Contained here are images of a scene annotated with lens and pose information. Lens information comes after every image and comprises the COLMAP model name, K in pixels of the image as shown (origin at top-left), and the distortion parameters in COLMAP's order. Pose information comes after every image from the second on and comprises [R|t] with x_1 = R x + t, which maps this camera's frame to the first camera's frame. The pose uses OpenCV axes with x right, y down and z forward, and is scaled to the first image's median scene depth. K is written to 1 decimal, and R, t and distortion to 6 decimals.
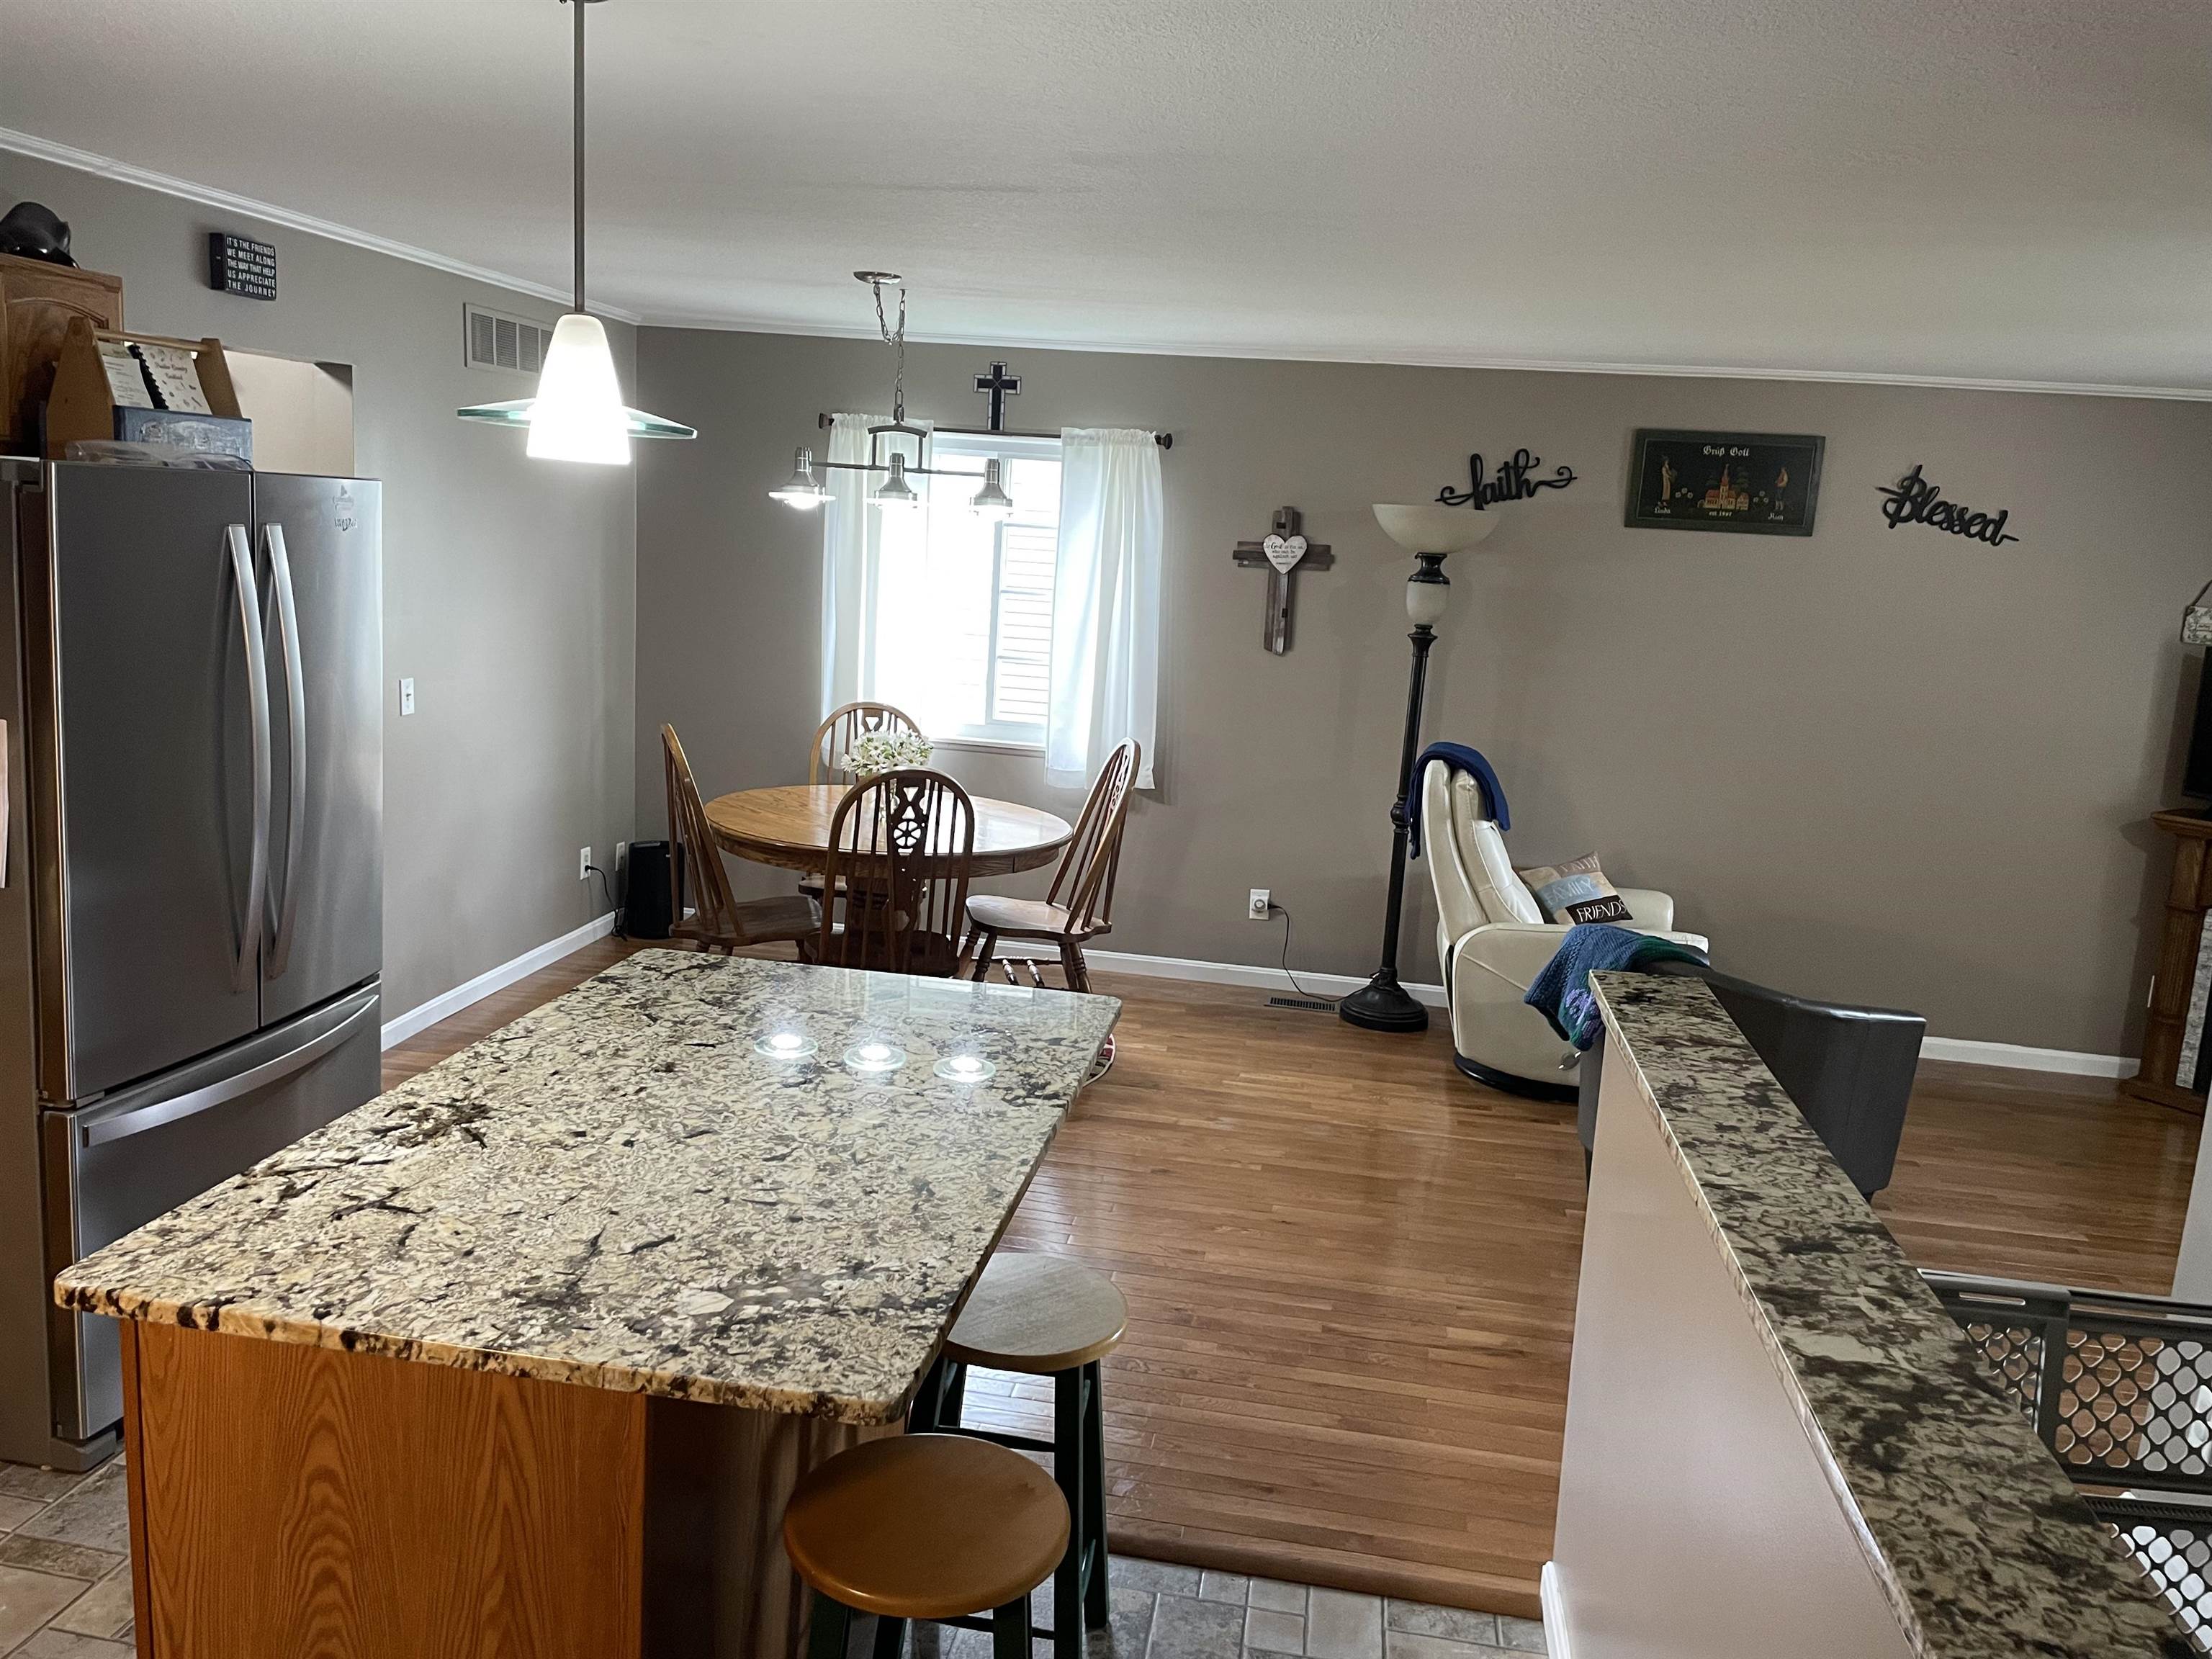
lens RADIAL K [[1670.9, 0, 1107.4], [0, 1670.9, 819.1], [0, 0, 1]] dist [0.062725, -0.043047]
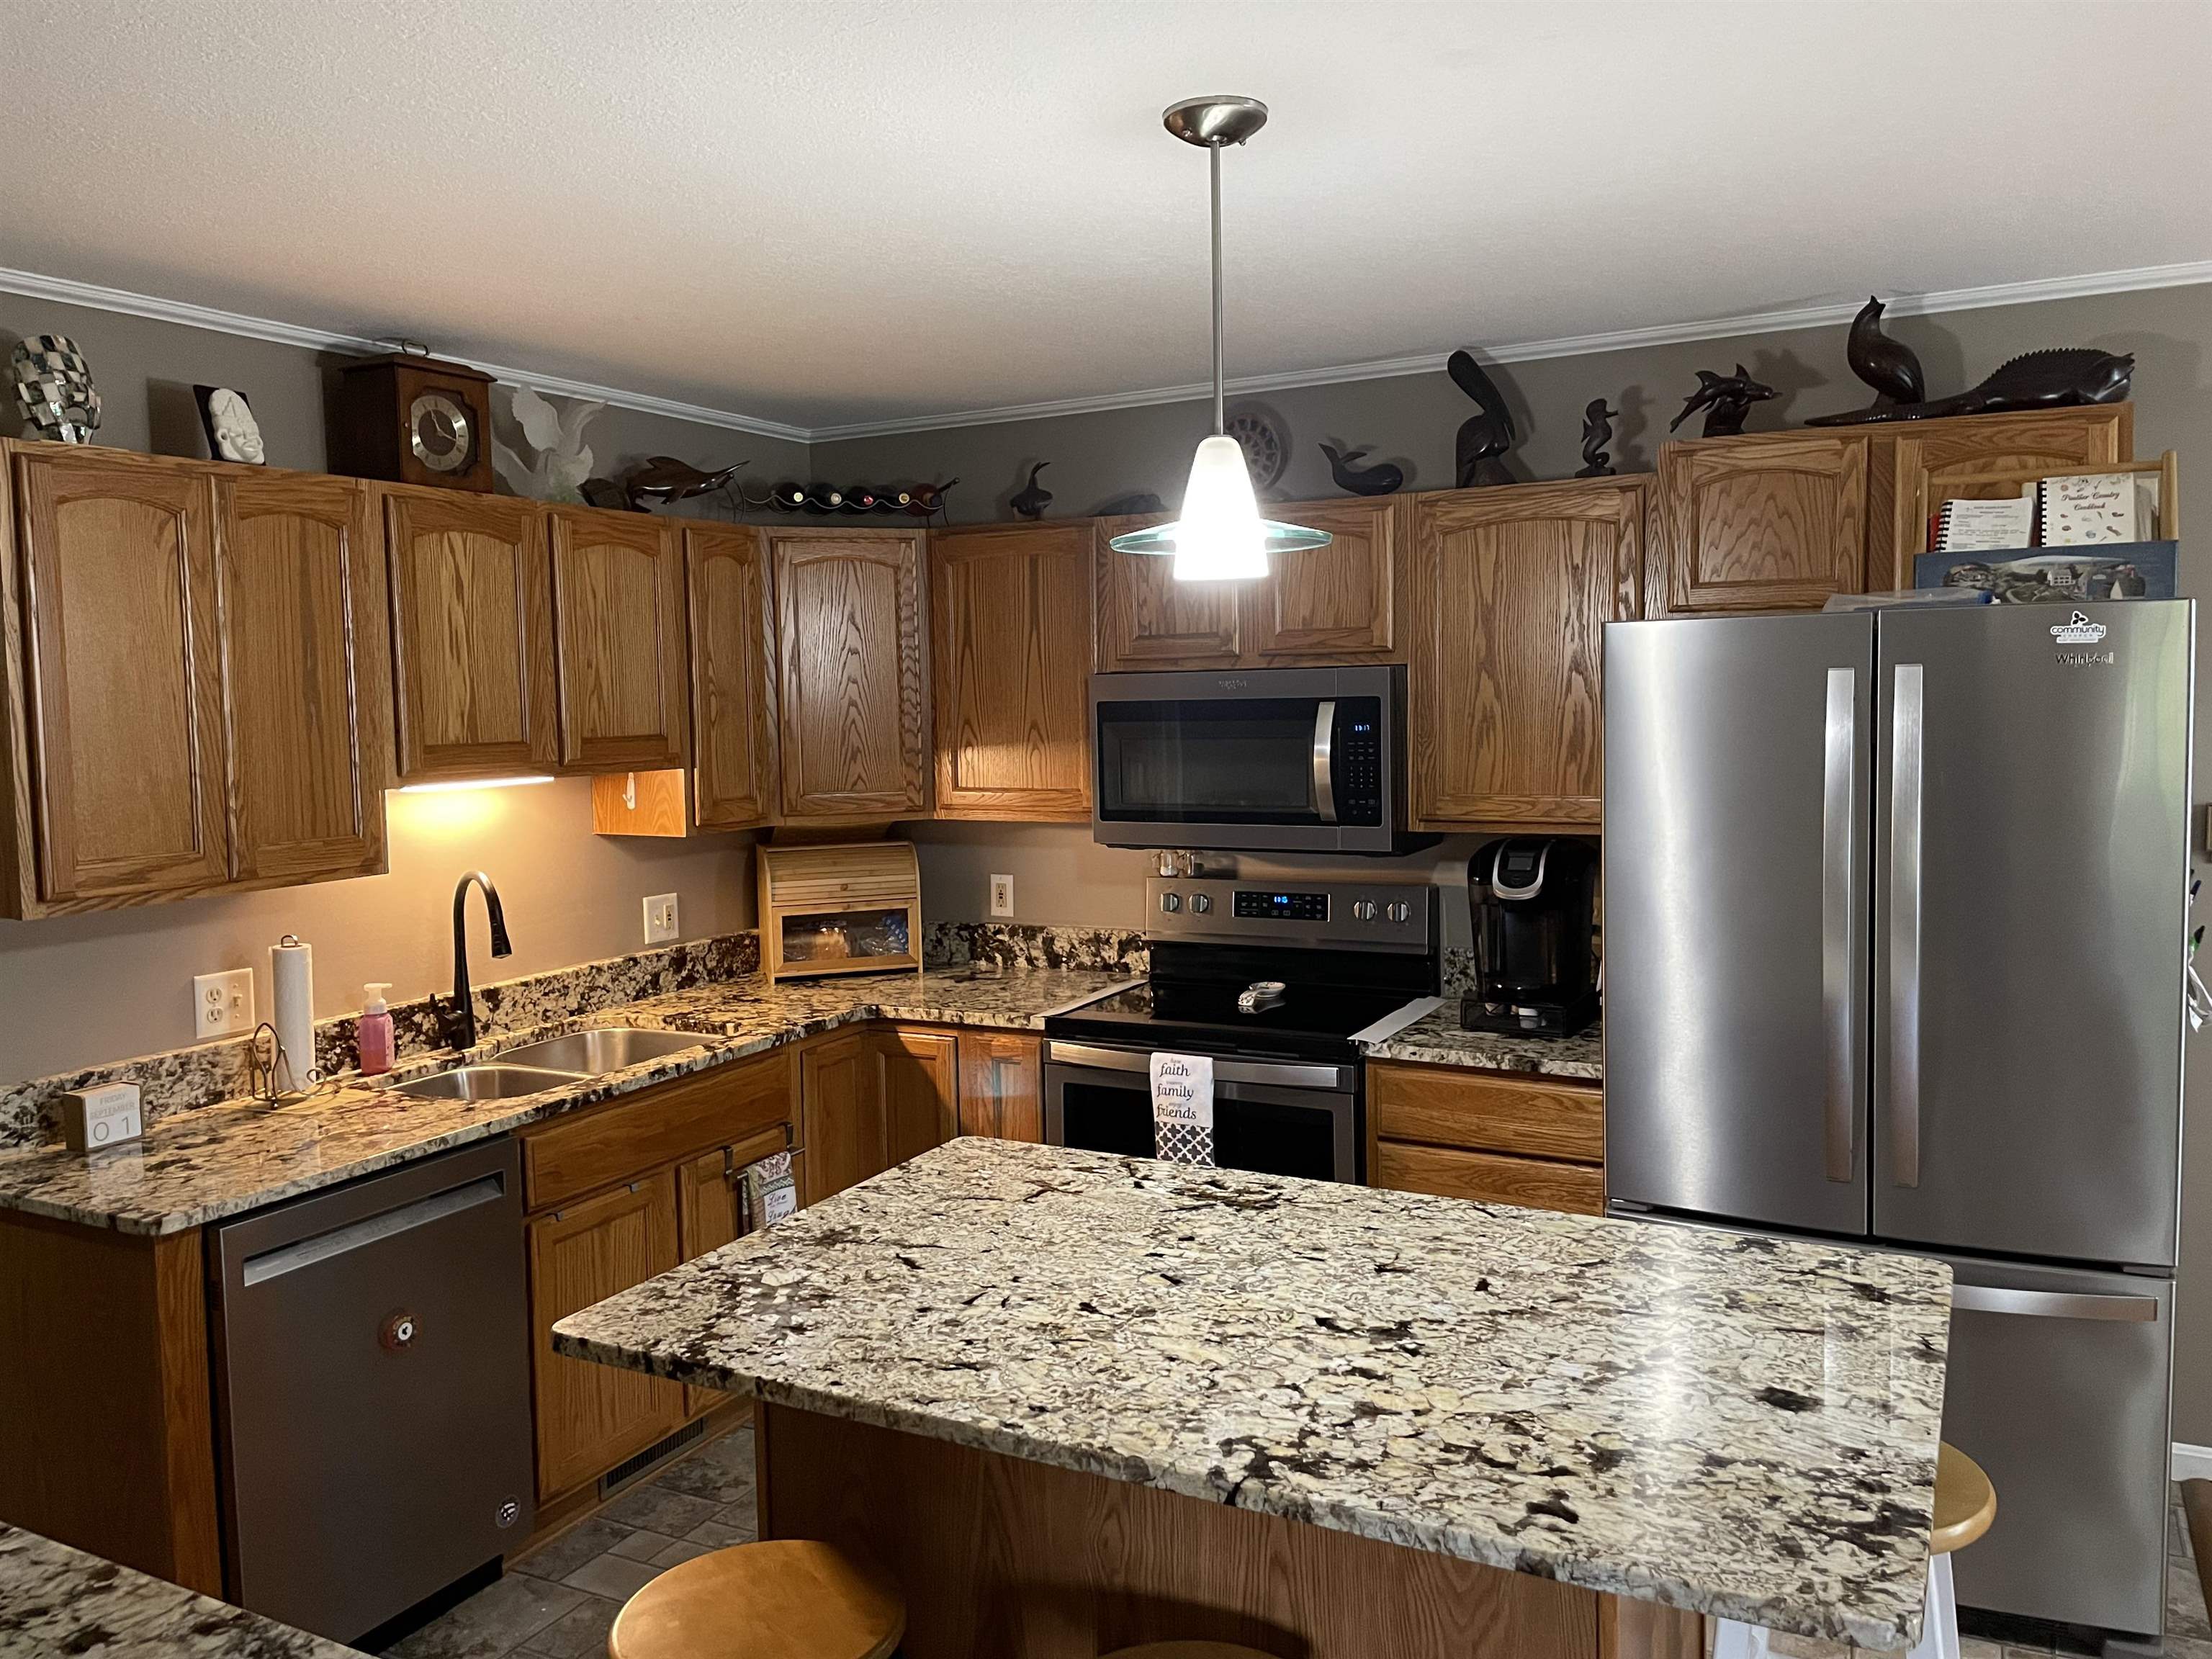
lens RADIAL K [[1670.9, 0, 1113.4], [0, 1670.9, 821.0], [0, 0, 1]] dist [0.062725, -0.043047]
pose [[-0.321647, 0.018842, -0.946672, 0.663626], [-0.163112, 0.983753, 0.074999, -0.130669], [0.932705, 0.178537, -0.313348, 1.259755]]
